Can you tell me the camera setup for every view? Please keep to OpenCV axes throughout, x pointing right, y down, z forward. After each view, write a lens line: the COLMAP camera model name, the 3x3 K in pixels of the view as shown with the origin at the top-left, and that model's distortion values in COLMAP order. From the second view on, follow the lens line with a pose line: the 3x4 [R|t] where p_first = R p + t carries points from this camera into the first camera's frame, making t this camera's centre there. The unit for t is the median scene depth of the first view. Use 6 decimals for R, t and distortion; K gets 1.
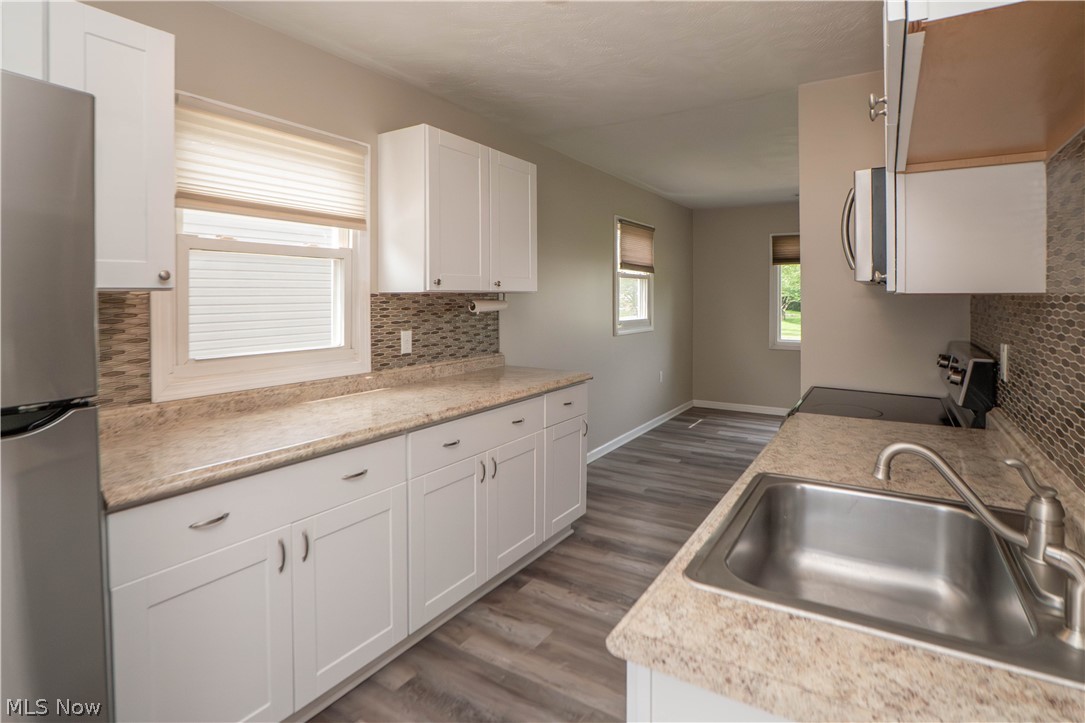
lens RADIAL K [[545.8, 0, 526.3], [0, 545.8, 364.4], [0, 0, 1]] dist [-0.038419, 0.008519]
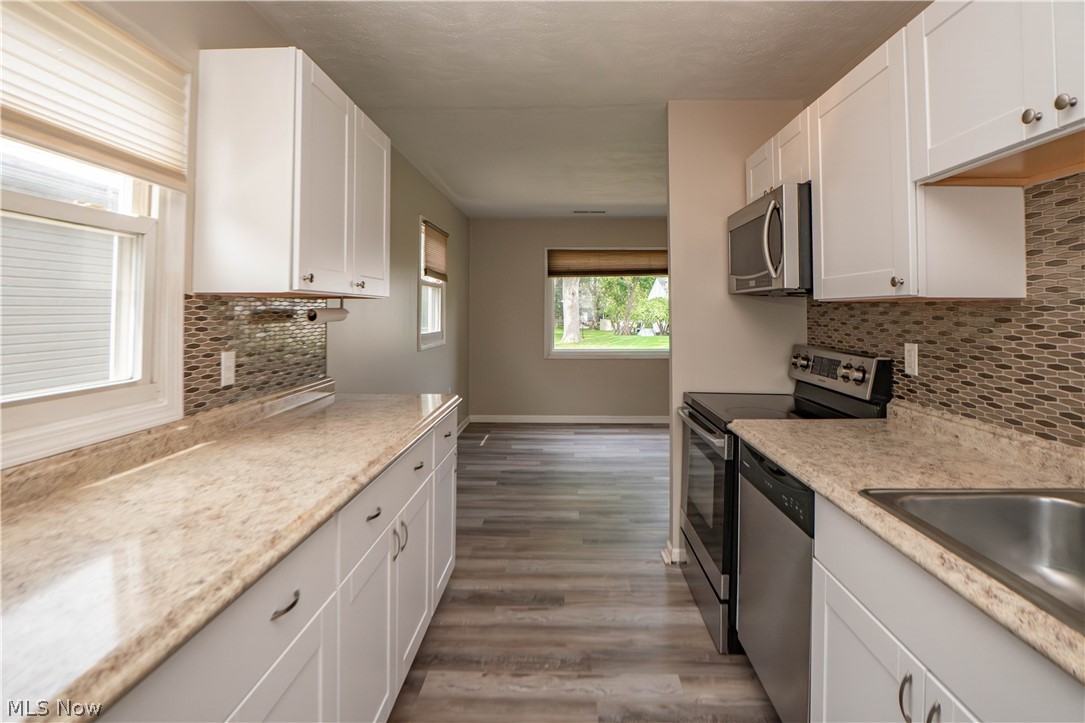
lens RADIAL K [[558.8, 0, 543.5], [0, 558.8, 344.5], [0, 0, 1]] dist [-0.028162, 0.000738]
pose [[0.854737, -0.025629, 0.518428, -0.251473], [0.058114, 0.997226, -0.046514, -0.017009], [-0.515798, 0.069885, 0.853855, 0.233821]]
